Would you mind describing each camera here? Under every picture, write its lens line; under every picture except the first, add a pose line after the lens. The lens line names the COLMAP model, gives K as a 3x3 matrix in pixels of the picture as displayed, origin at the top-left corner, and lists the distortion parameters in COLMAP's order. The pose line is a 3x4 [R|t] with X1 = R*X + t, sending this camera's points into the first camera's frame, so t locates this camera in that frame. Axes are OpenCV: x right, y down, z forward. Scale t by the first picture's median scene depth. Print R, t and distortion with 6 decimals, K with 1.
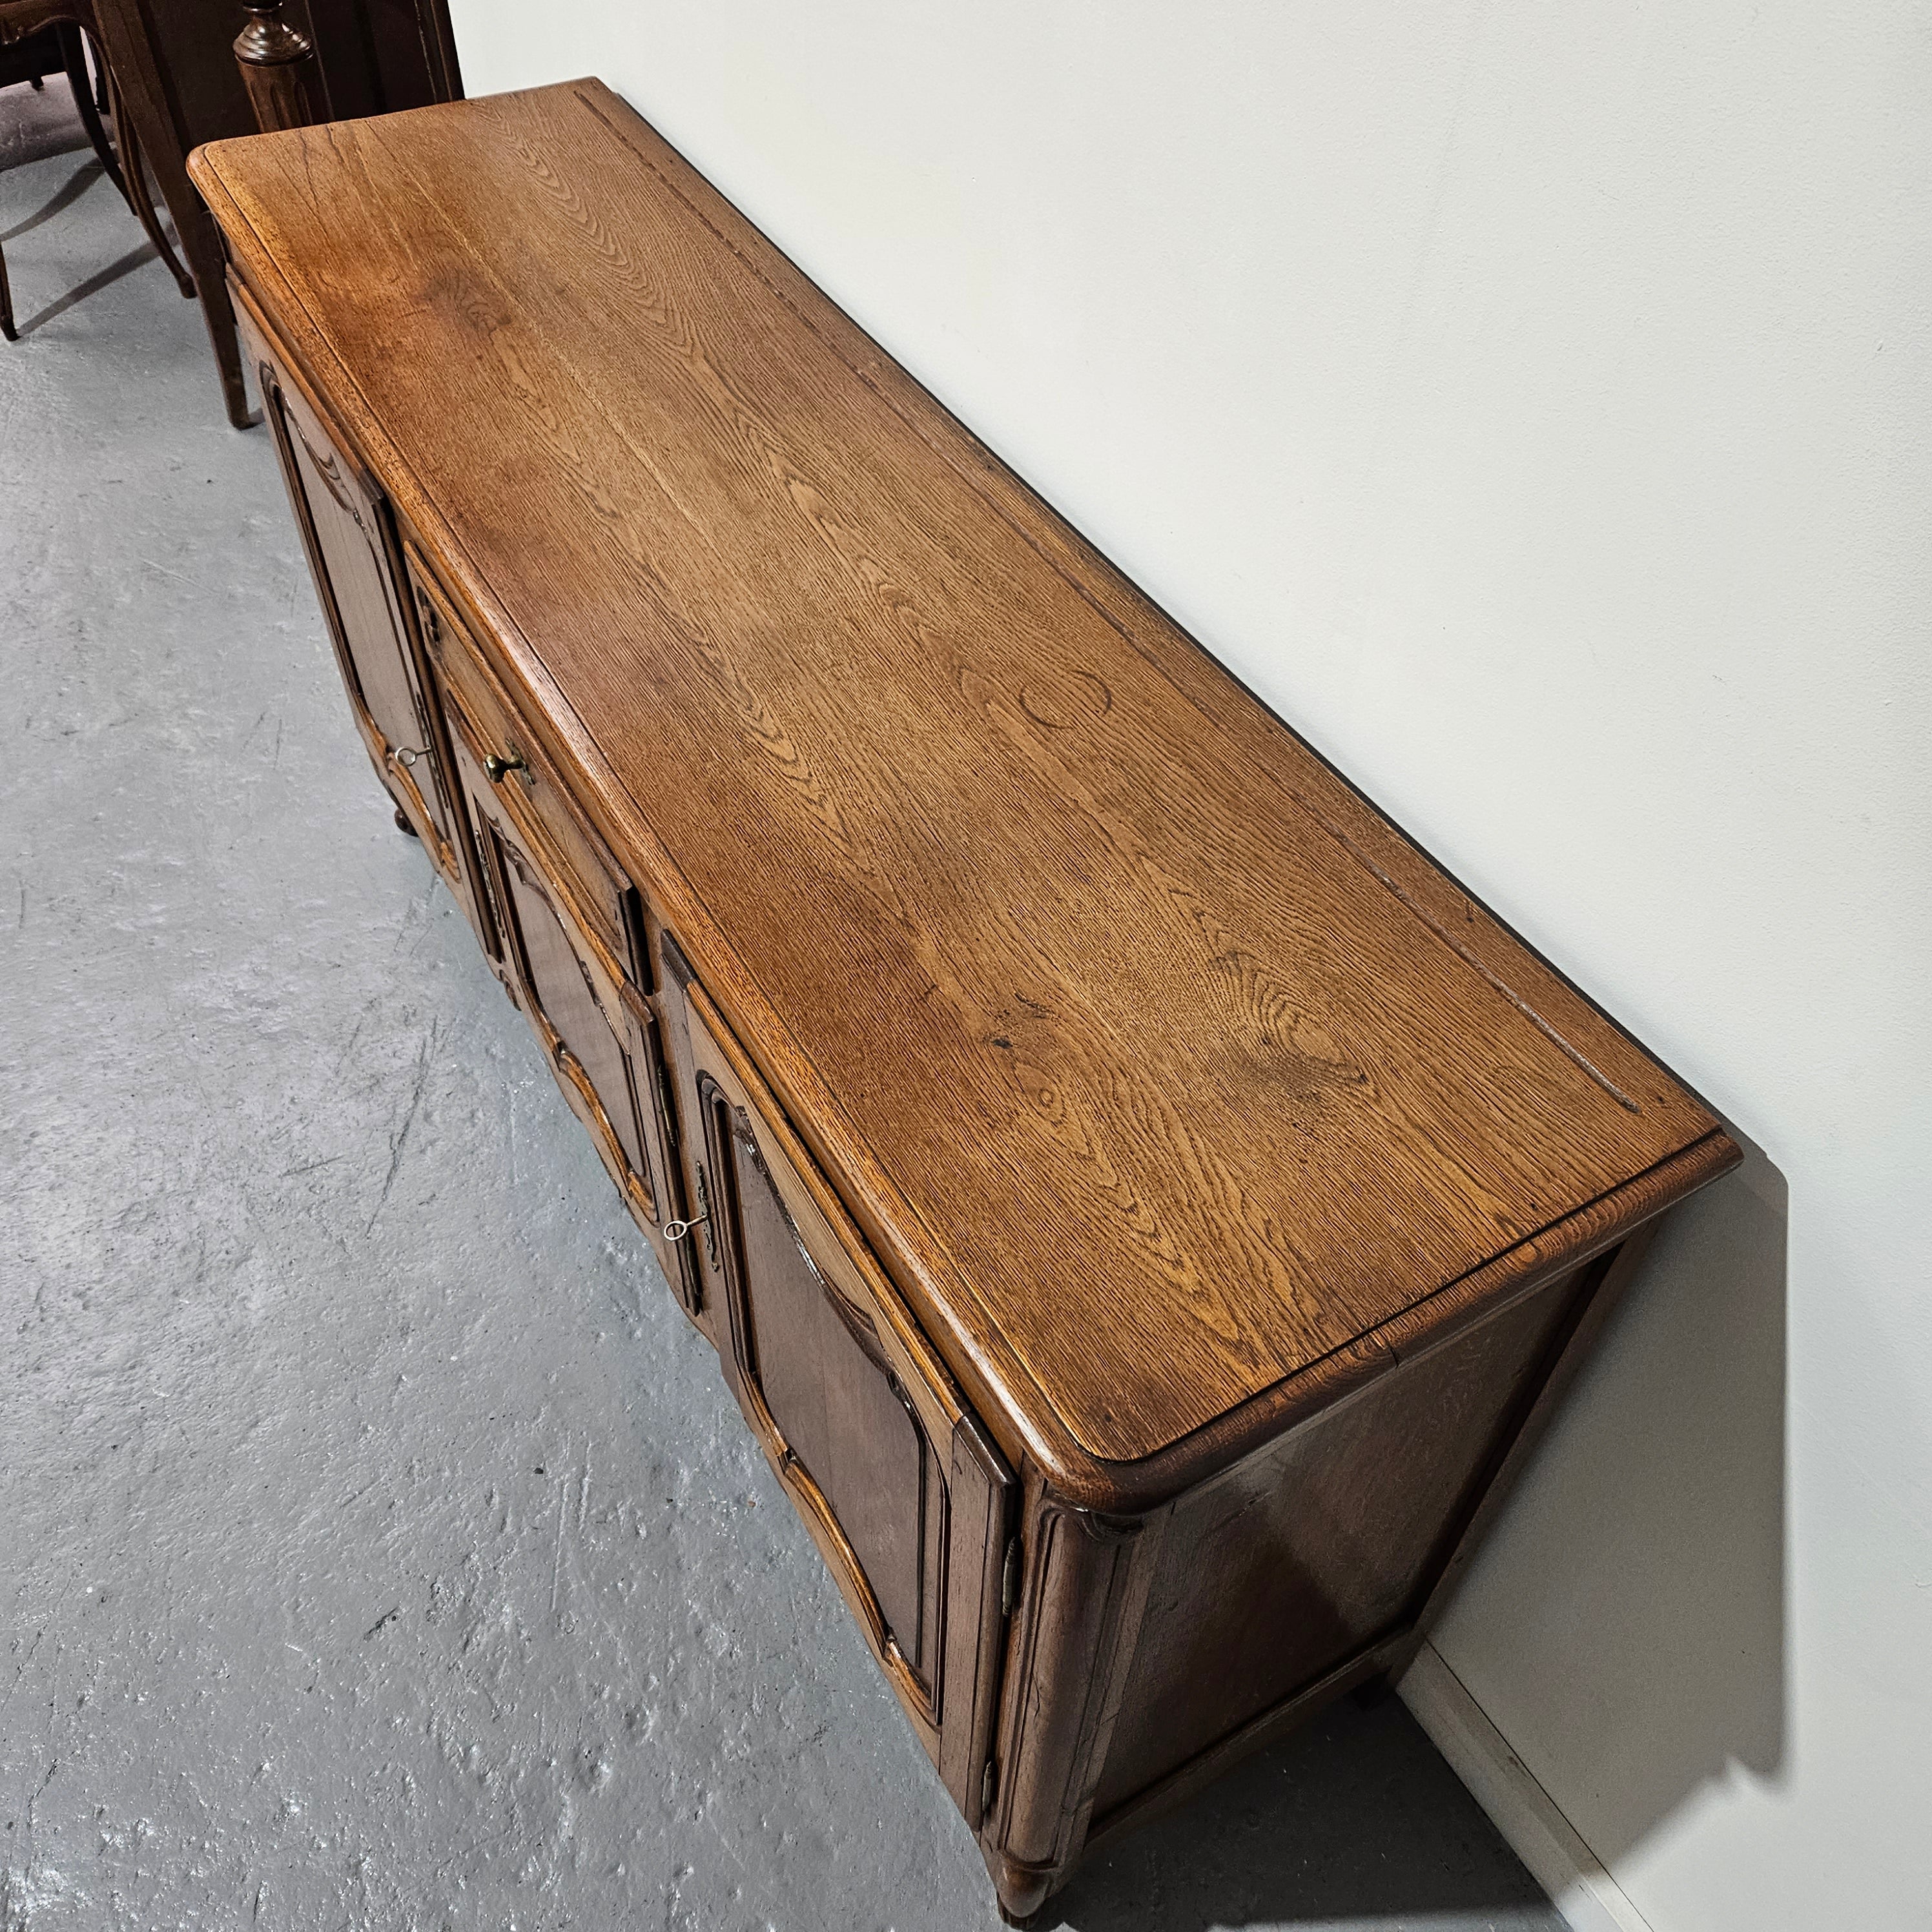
lens RADIAL K [[1733.2, 0, 950.1], [0, 1733.2, 959.1], [0, 0, 1]] dist [0.084110, -0.096588]
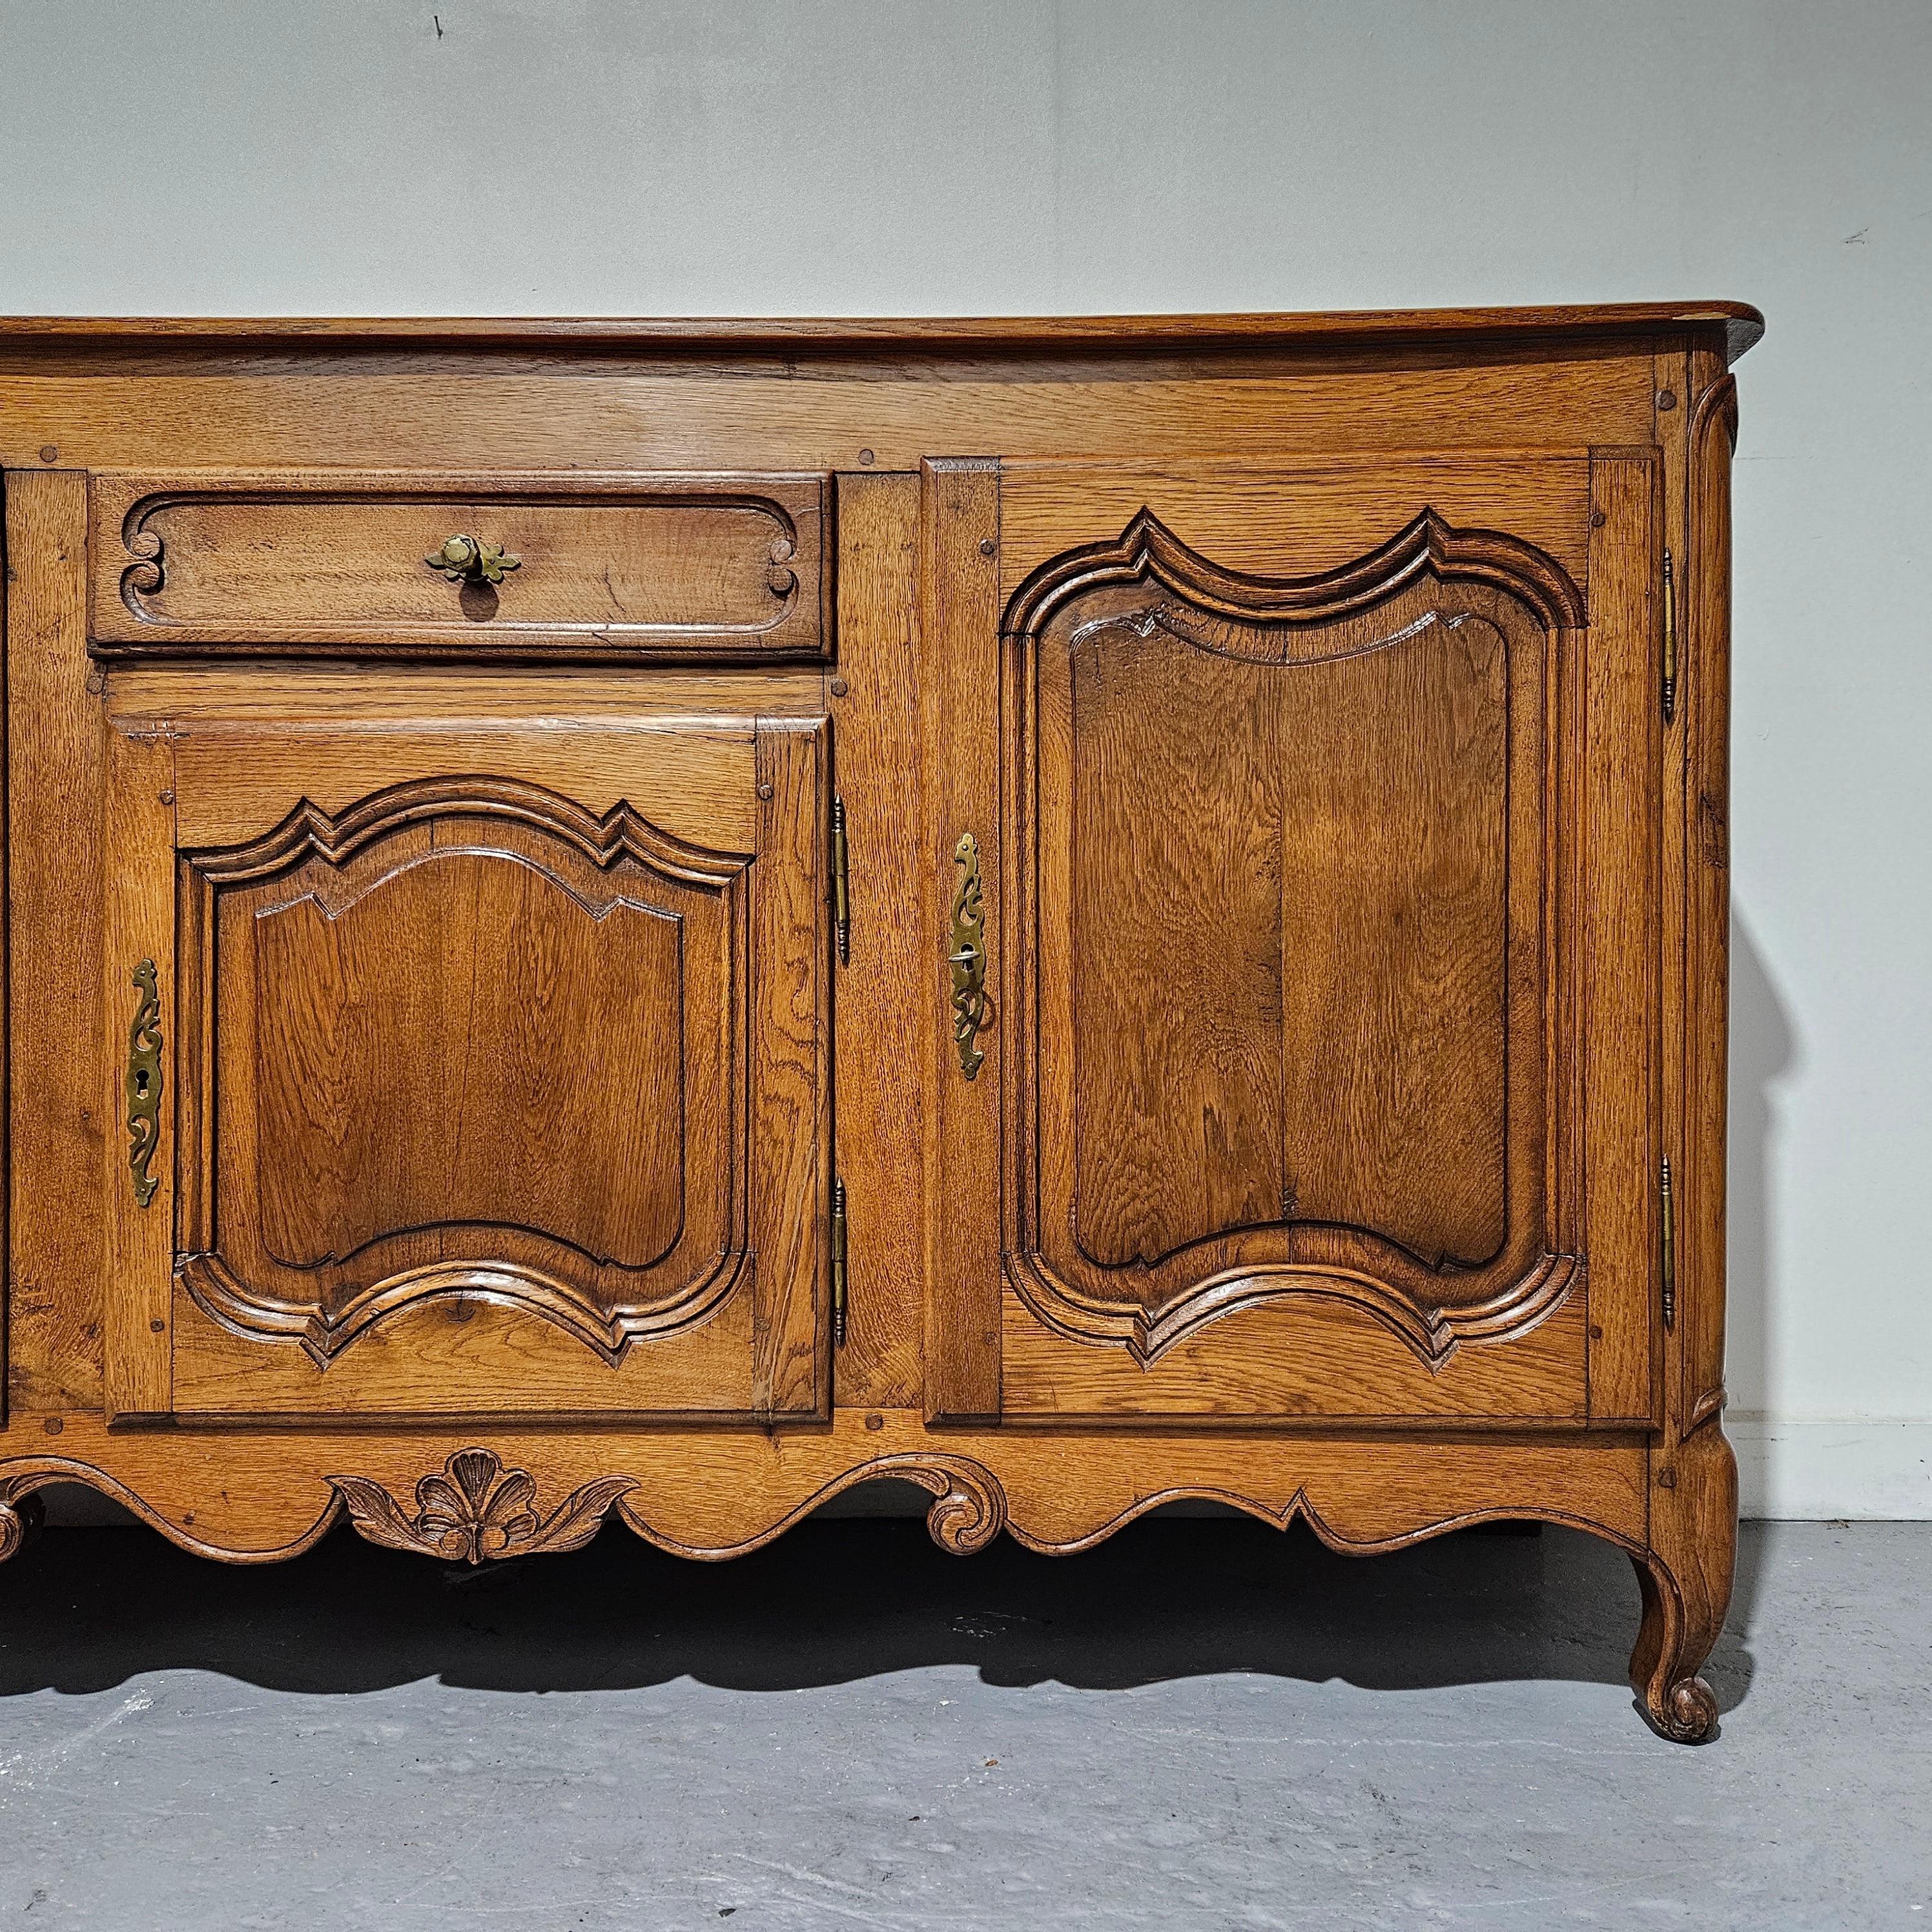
lens RADIAL K [[1733.2, 0, 974.1], [0, 1733.2, 961.7], [0, 0, 1]] dist [0.084110, -0.096588]
pose [[0.518244, -0.038920, 0.854347, -0.698377], [0.649123, 0.668315, -0.363311, 0.378433], [-0.556833, 0.742860, 0.371614, 0.619141]]
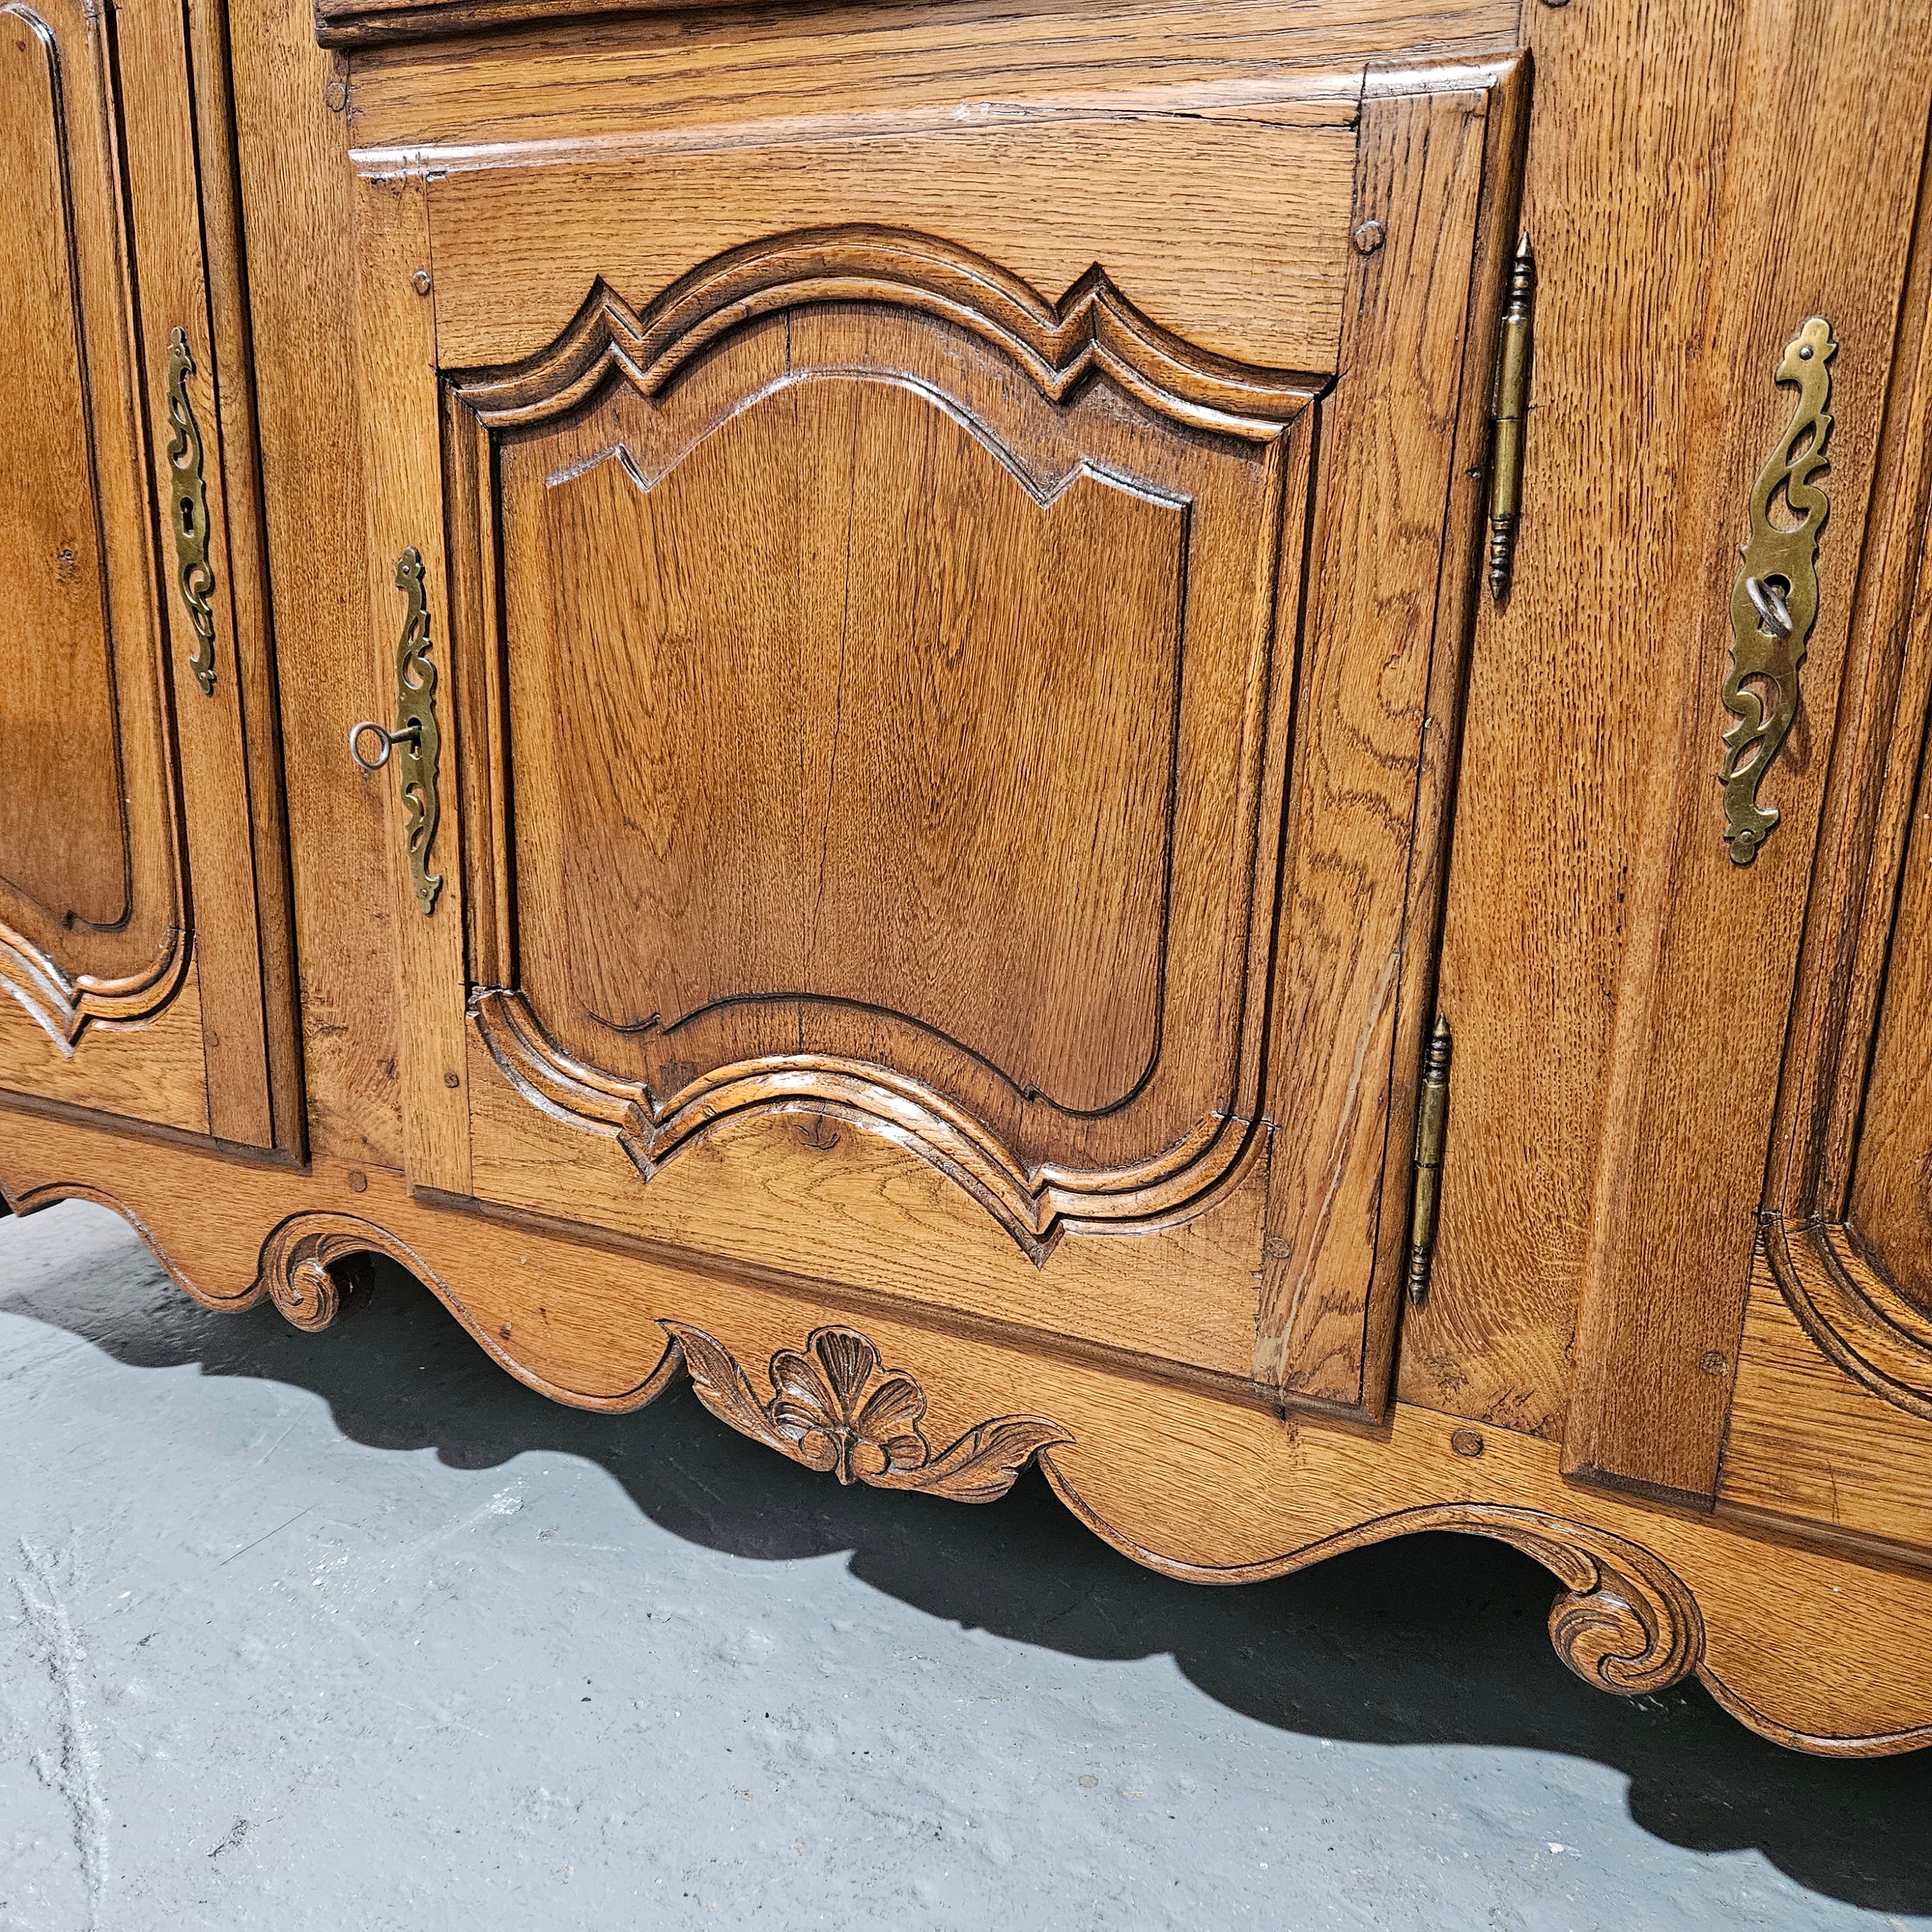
lens RADIAL K [[1733.2, 0, 965.4], [0, 1733.2, 979.1], [0, 0, 1]] dist [0.084110, -0.096588]
pose [[0.828709, -0.148165, 0.539712, -0.424068], [0.414898, 0.809848, -0.414736, 0.255916], [-0.375636, 0.567621, 0.732601, 0.731263]]
